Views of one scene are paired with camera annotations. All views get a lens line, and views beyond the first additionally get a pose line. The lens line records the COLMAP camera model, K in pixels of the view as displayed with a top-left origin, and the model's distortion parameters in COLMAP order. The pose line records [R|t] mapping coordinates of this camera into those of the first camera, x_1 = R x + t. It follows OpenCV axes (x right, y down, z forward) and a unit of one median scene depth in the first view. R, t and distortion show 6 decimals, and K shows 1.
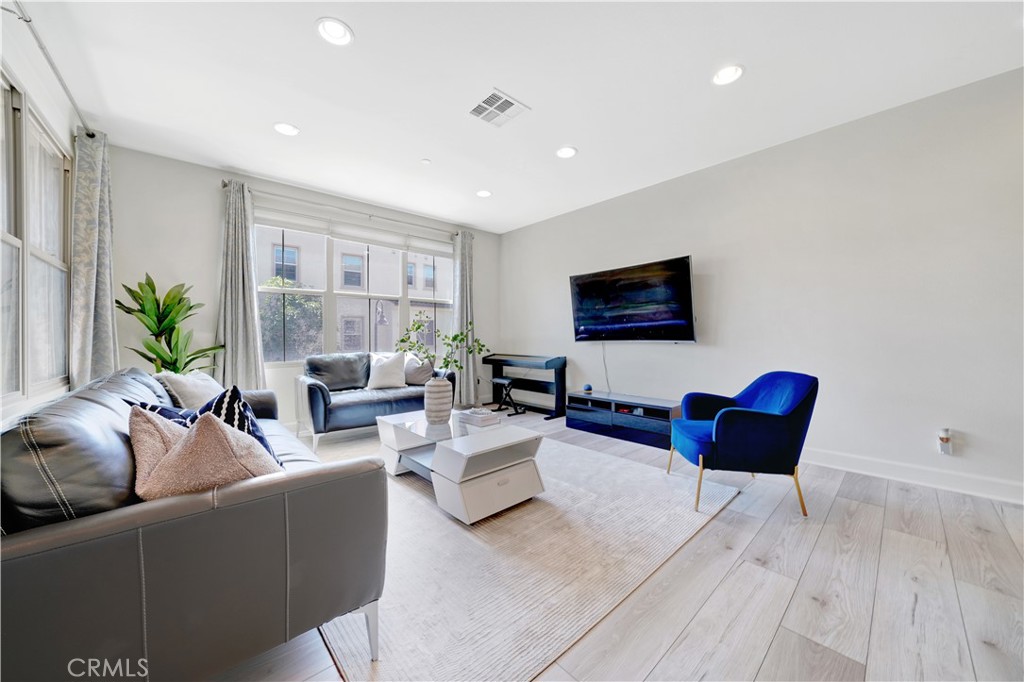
lens RADIAL K [[360.2, 0, 512.0], [0, 360.2, 341.0], [0, 0, 1]] dist [-0.000806, -0.000104]
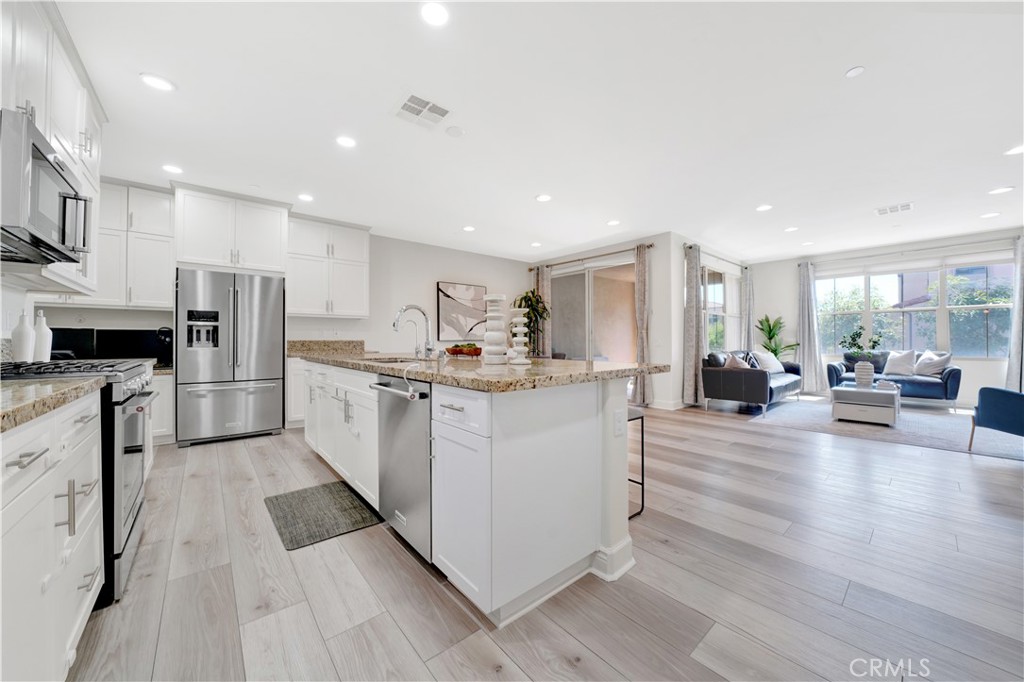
lens RADIAL K [[360.2, 0, 512.0], [0, 360.2, 341.0], [0, 0, 1]] dist [-0.000806, -0.000104]
pose [[-0.002984, 0.001396, -0.999995, 1.261055], [-0.006596, 0.999977, 0.001416, 0.004548], [0.999974, 0.006600, -0.002975, -0.629967]]
